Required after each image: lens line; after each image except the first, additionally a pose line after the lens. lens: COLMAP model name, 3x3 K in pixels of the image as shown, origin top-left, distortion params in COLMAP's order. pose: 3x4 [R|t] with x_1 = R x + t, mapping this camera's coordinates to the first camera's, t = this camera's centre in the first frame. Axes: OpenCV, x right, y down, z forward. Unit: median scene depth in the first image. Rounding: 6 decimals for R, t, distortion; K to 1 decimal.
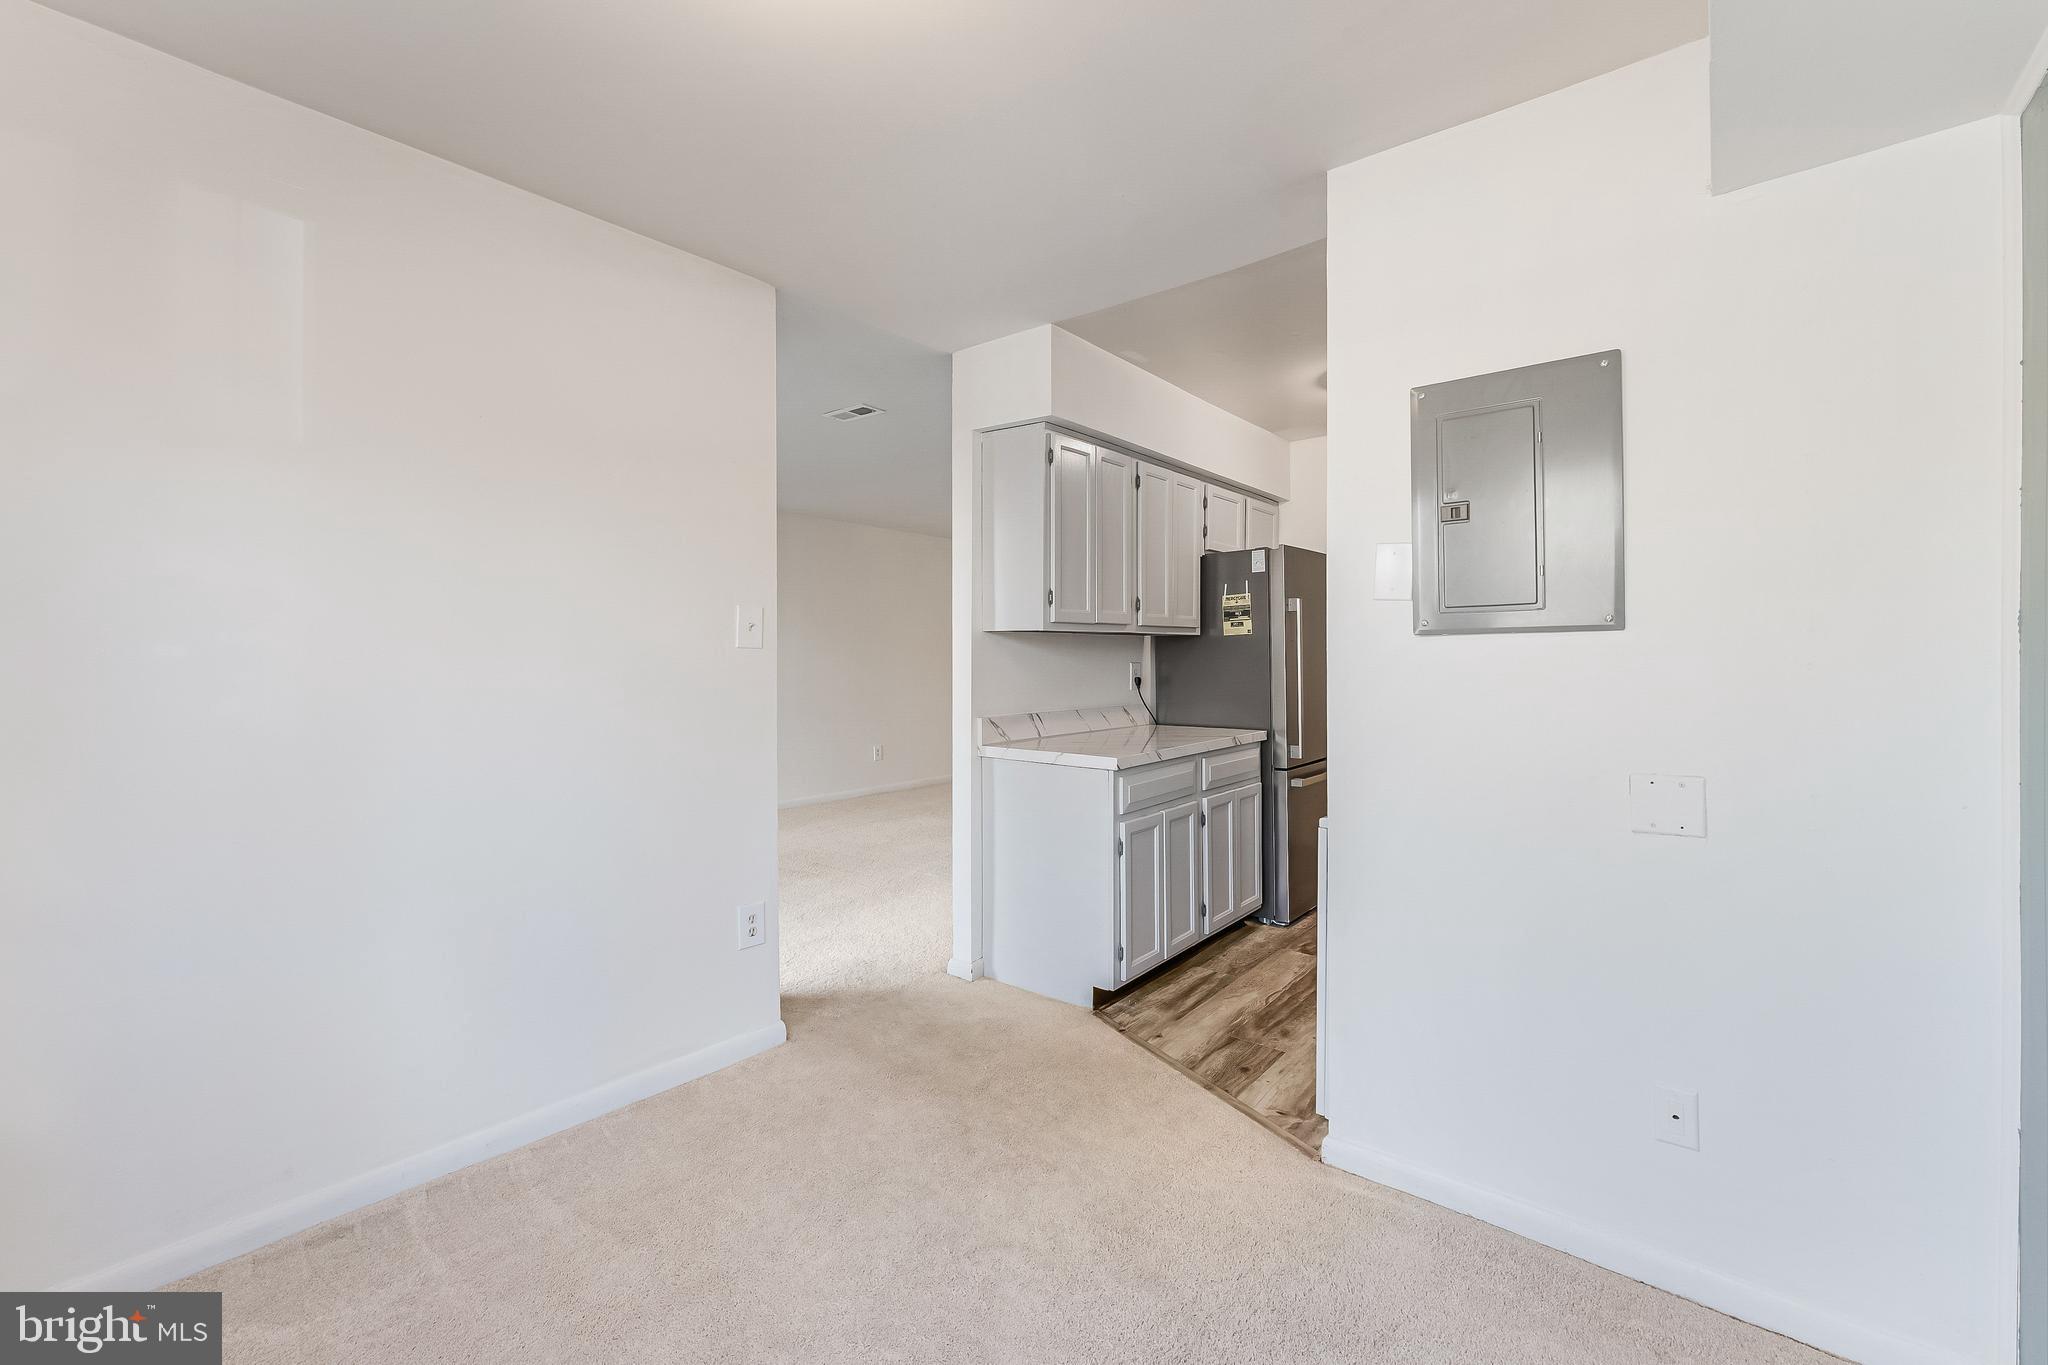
lens RADIAL K [[832.4, 0, 1030.1], [0, 832.4, 657.3], [0, 0, 1]] dist [-0.000370, 0.001221]
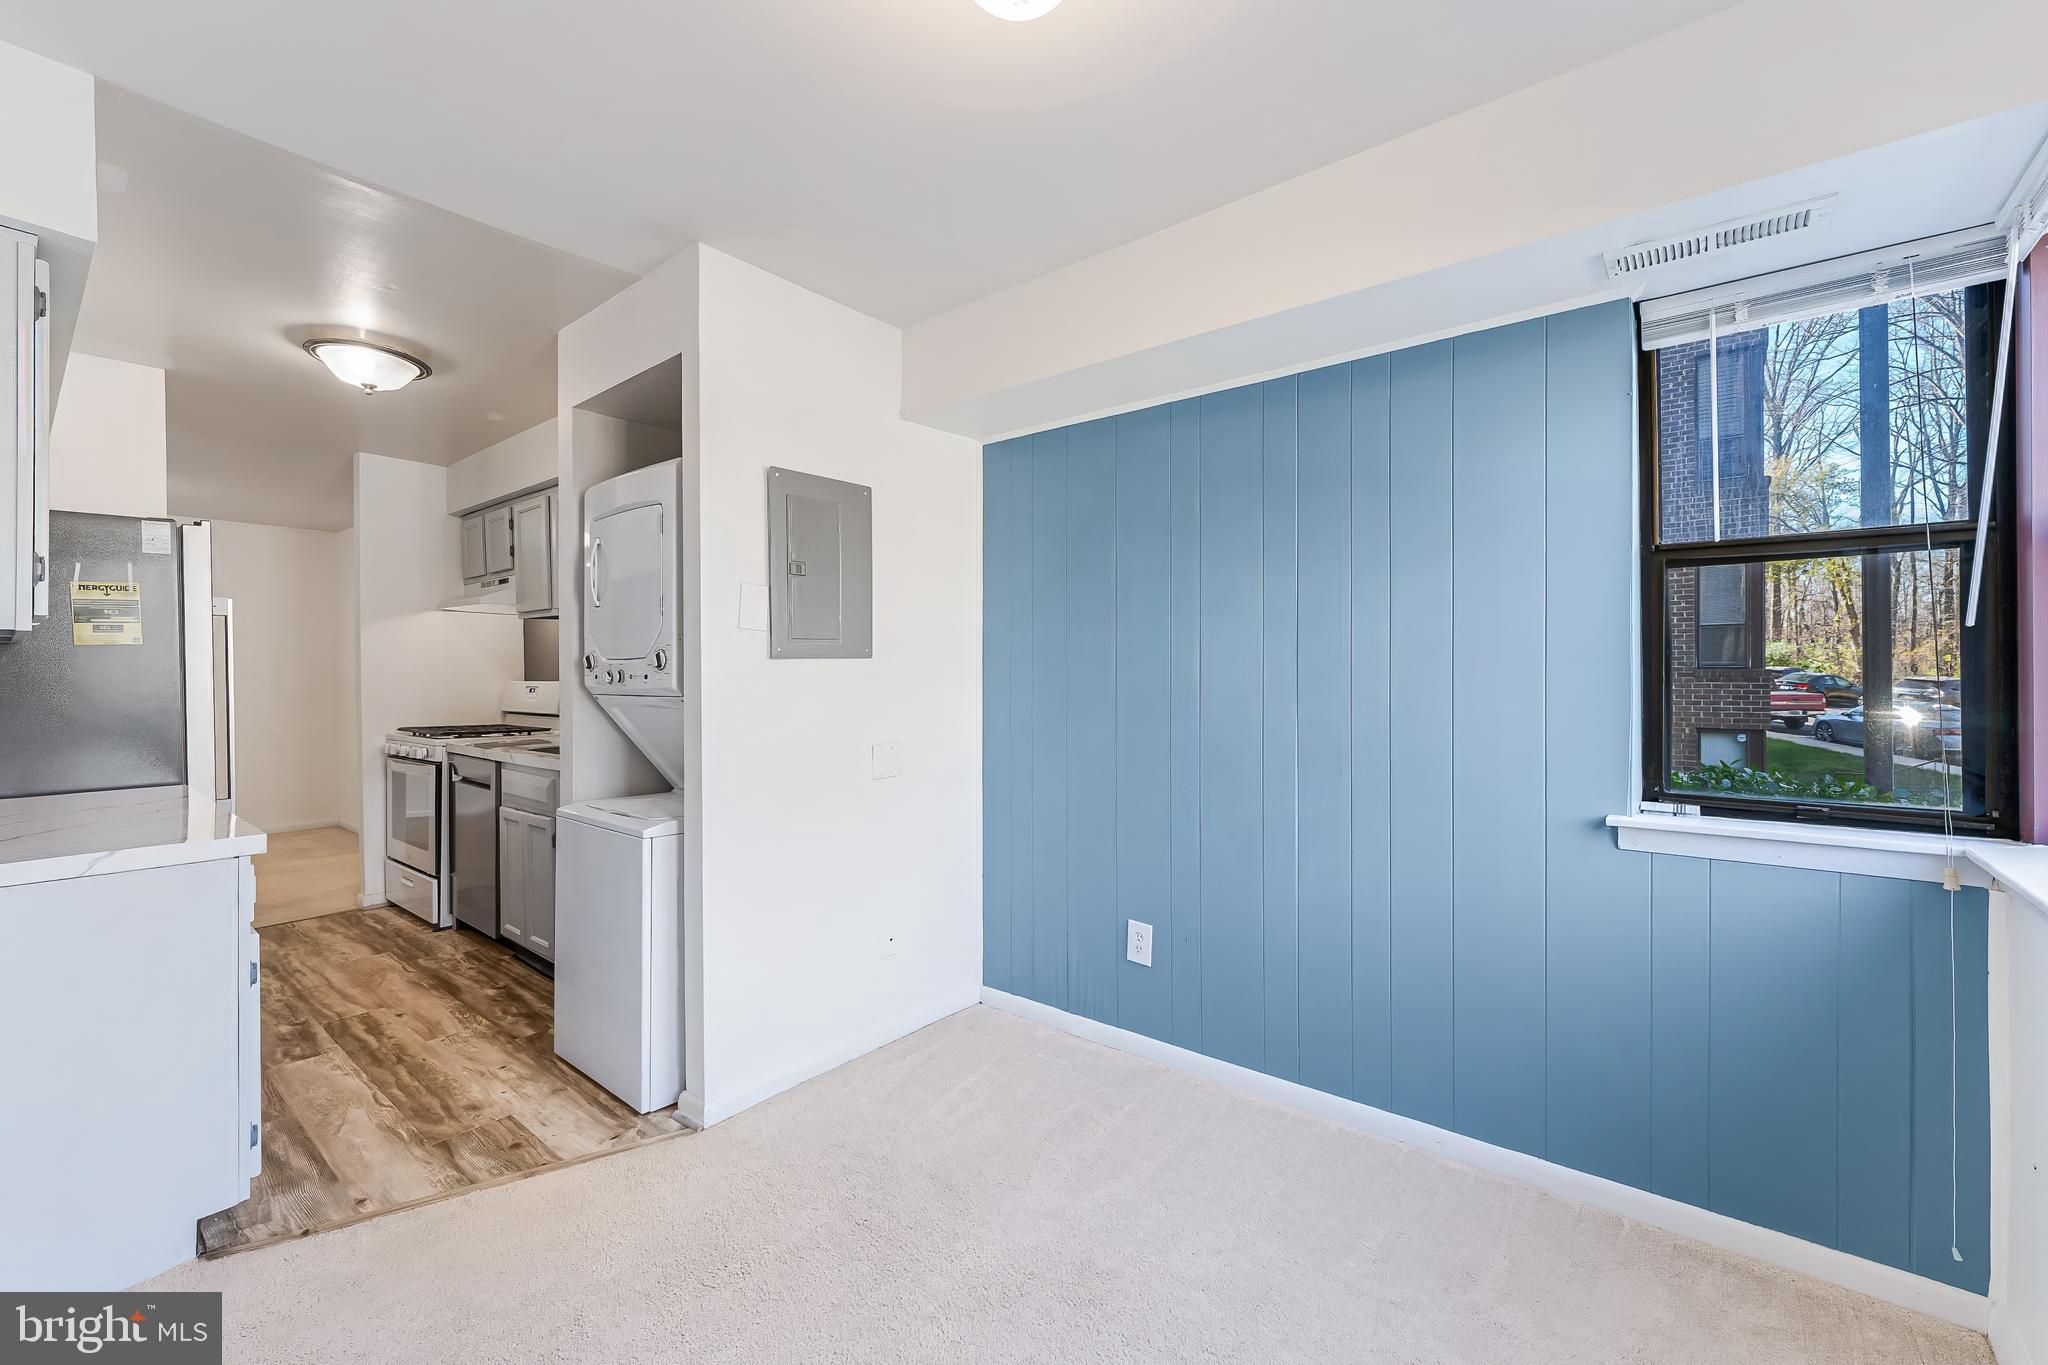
lens RADIAL K [[832.4, 0, 1026.8], [0, 832.4, 673.5], [0, 0, 1]] dist [-0.000370, 0.001221]
pose [[0.014179, -0.006591, 0.999878, -0.503378], [0.003479, 0.999973, 0.006542, -0.008292], [-0.999893, 0.003386, 0.014202, 0.362482]]
